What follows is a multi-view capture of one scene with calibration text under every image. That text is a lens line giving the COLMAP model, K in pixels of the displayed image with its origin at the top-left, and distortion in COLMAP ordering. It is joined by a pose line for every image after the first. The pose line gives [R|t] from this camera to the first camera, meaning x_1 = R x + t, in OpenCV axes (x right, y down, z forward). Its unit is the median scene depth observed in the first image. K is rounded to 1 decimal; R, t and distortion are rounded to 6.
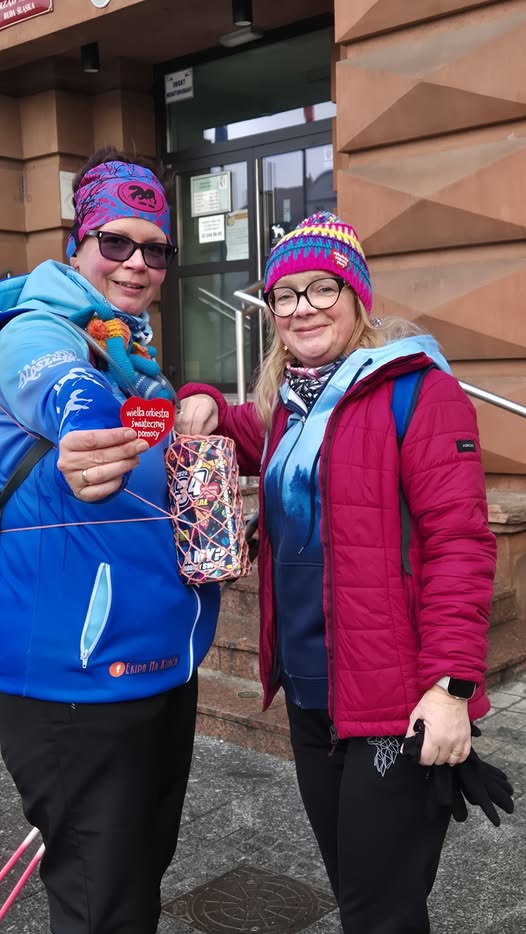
lens RADIAL K [[1082.4, 0, 263.0], [0, 1082.4, 467.0], [0, 0, 1]] dist [0.081812, -0.017164]
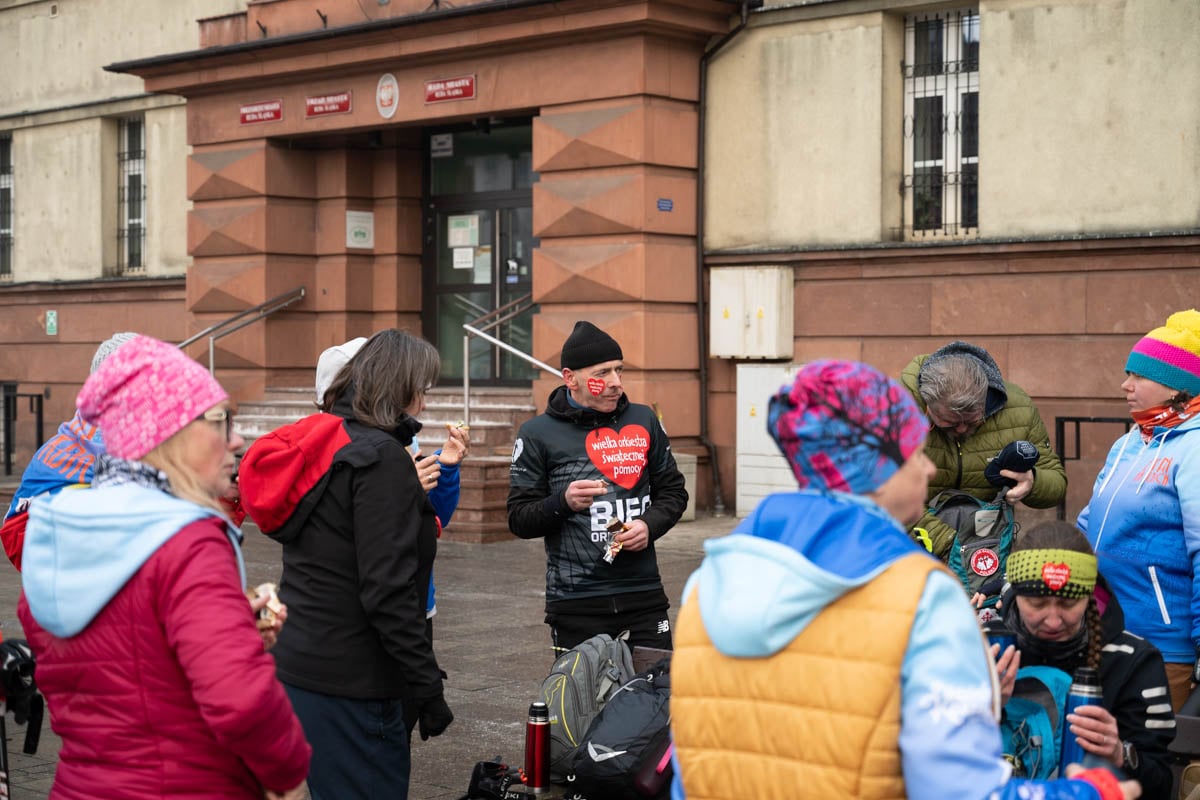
lens RADIAL K [[2067.3, 0, 572.1], [0, 2067.3, 400.4], [0, 0, 1]] dist [0.045061, 0.077292]
pose [[0.999436, 0.022816, -0.024655, 0.145152], [-0.024367, 0.997618, -0.064538, 0.101769], [0.023124, 0.065103, 0.997611, -1.419911]]
